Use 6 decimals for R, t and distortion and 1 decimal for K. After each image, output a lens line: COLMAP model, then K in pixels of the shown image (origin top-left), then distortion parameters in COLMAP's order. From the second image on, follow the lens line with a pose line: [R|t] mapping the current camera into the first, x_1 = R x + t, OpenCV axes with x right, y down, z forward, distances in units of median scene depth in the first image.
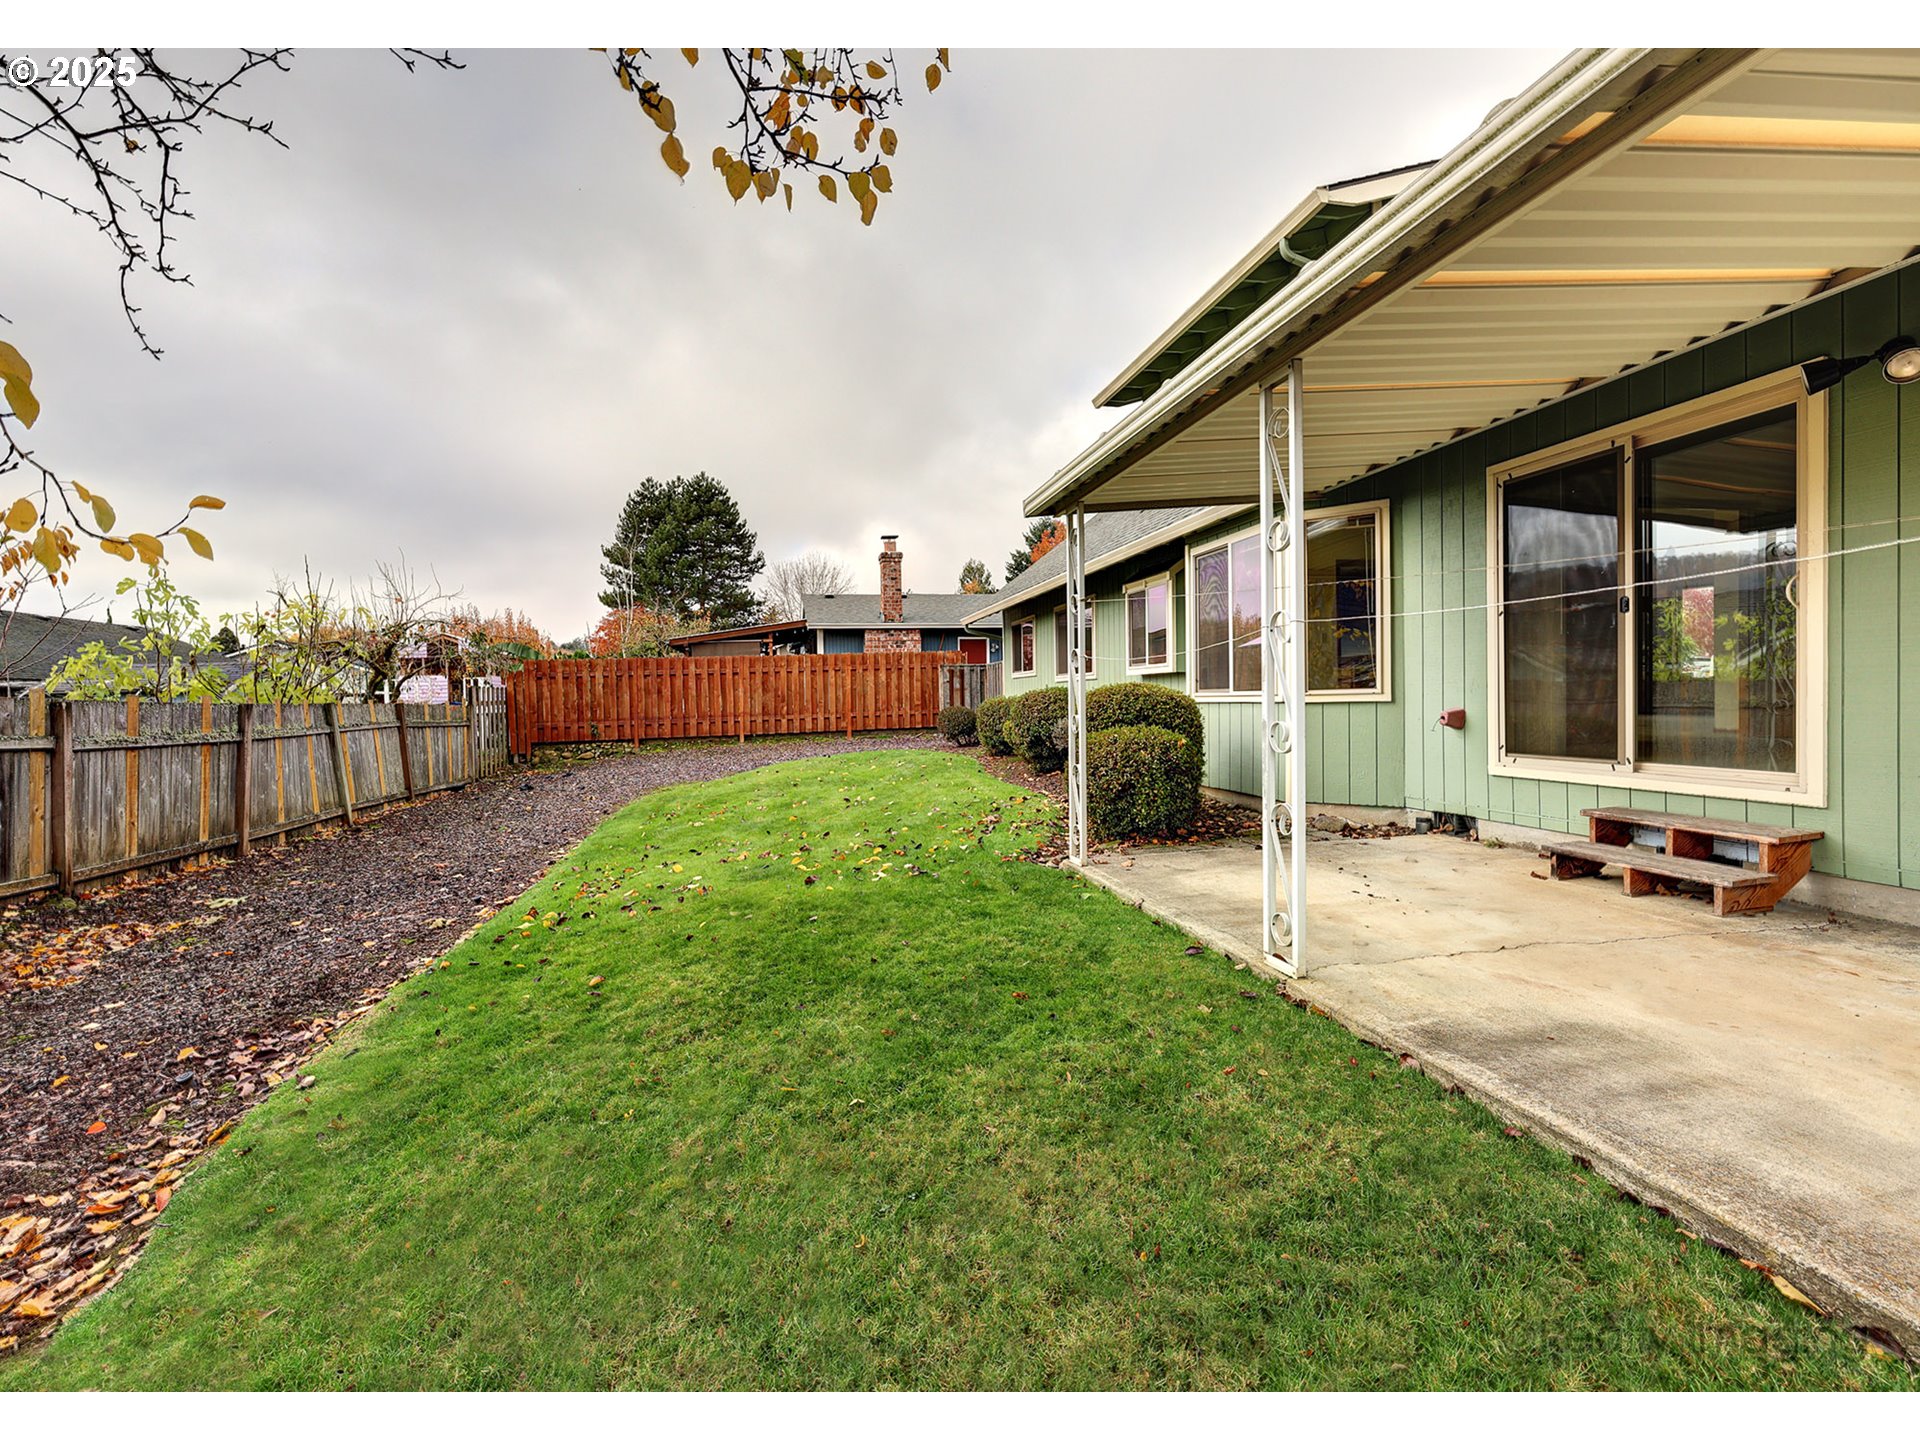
lens RADIAL K [[816.8, 0, 960.1], [0, 816.8, 713.5], [0, 0, 1]] dist [-0.001827, -0.000484]
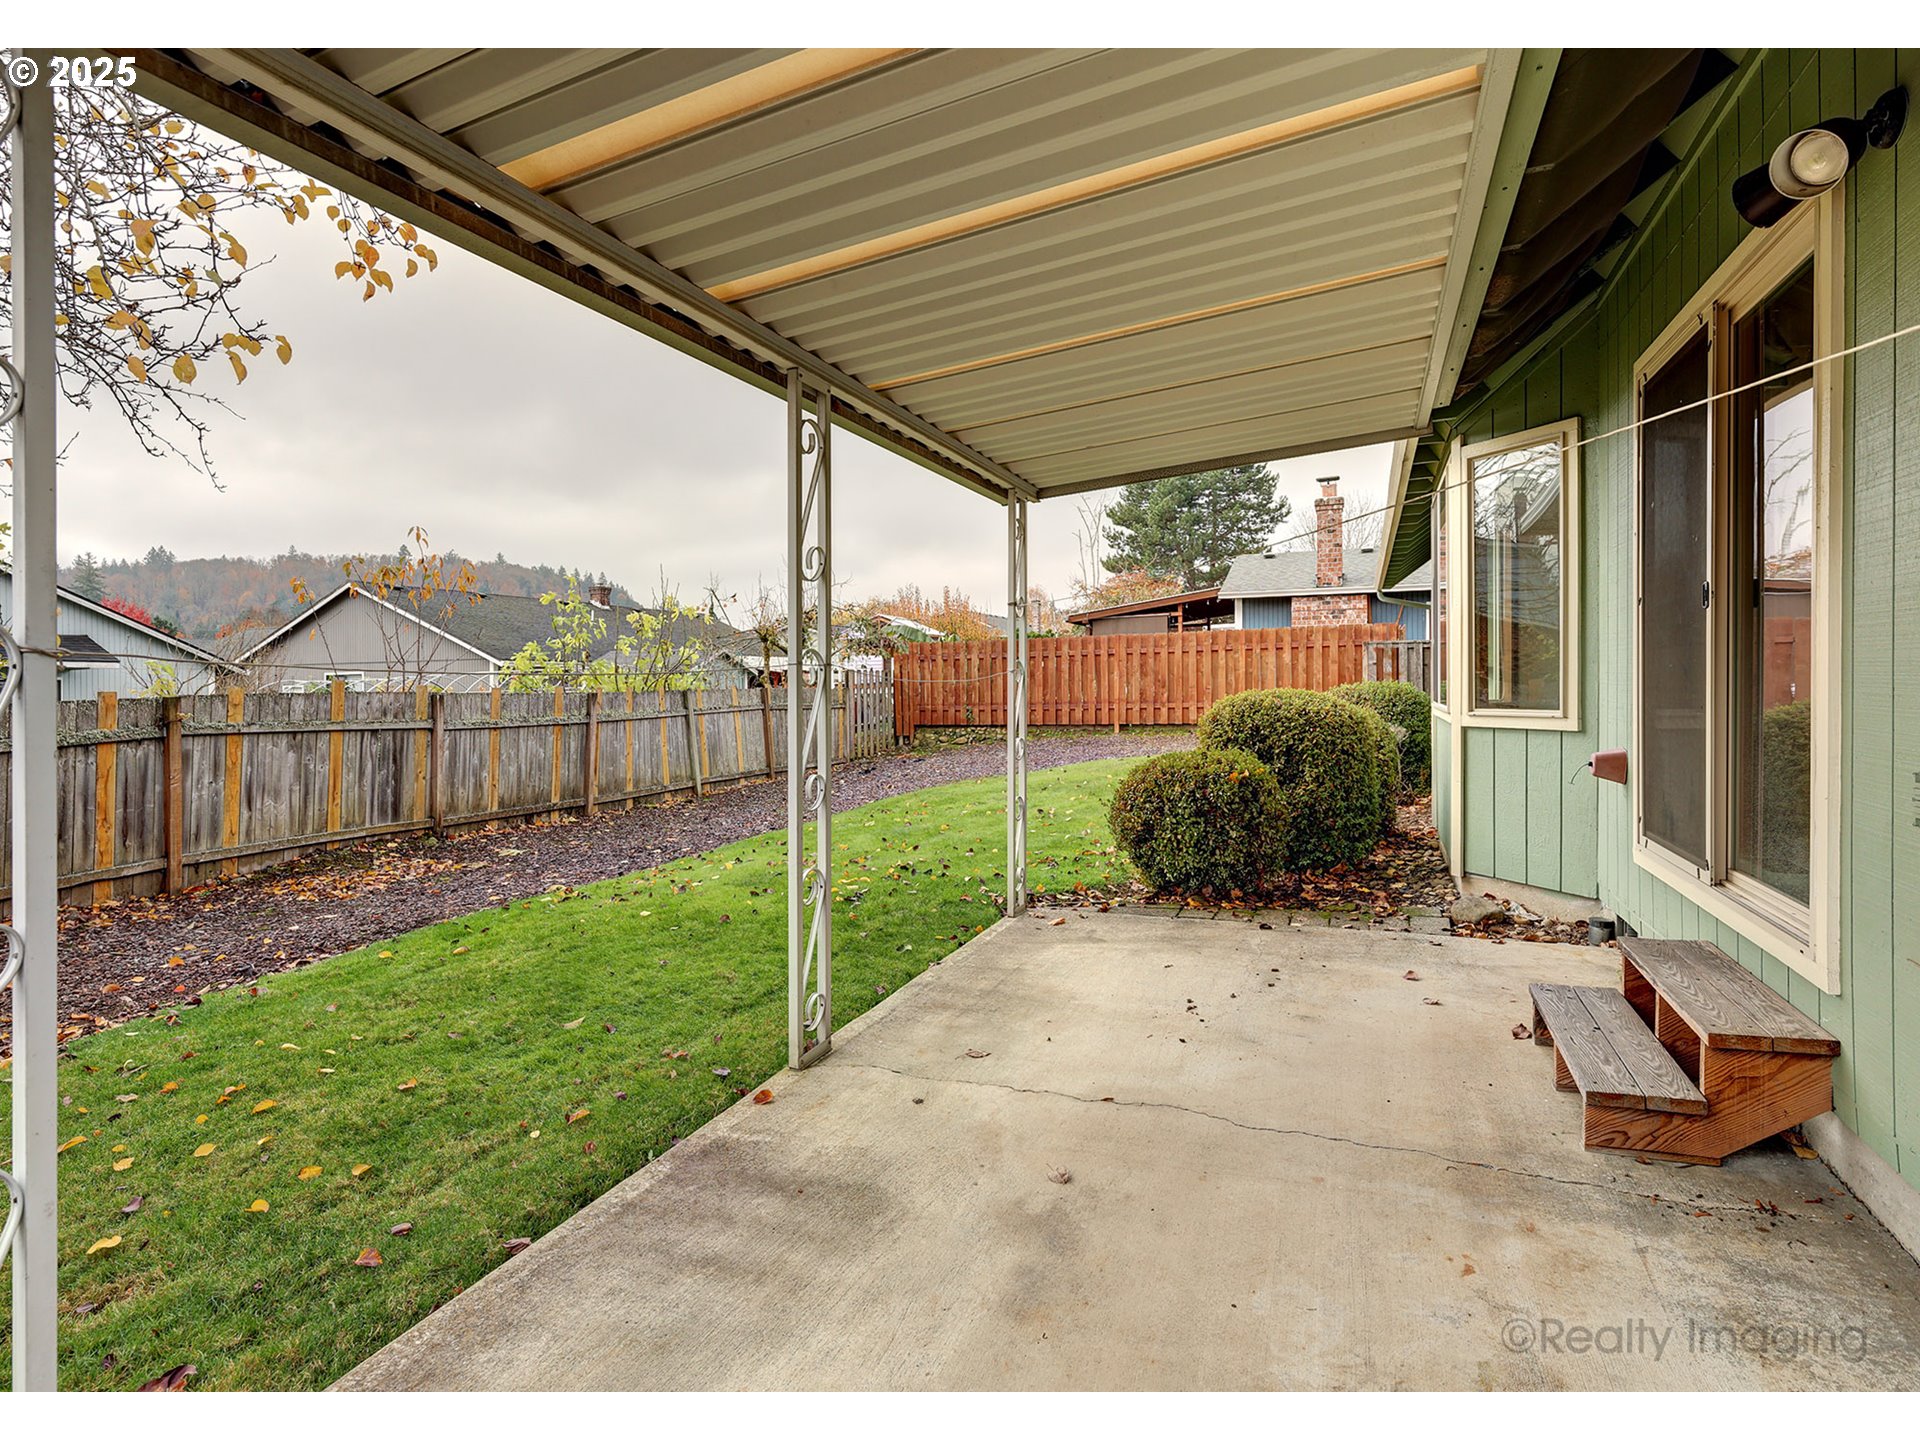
lens RADIAL K [[976.9, 0, 993.4], [0, 976.9, 686.3], [0, 0, 1]] dist [-0.003085, 0.000081]
pose [[0.844011, 0.014570, -0.536127, 0.309606], [-0.015816, 0.999872, 0.002273, -0.025207], [0.536092, 0.006561, 0.844134, 0.059782]]
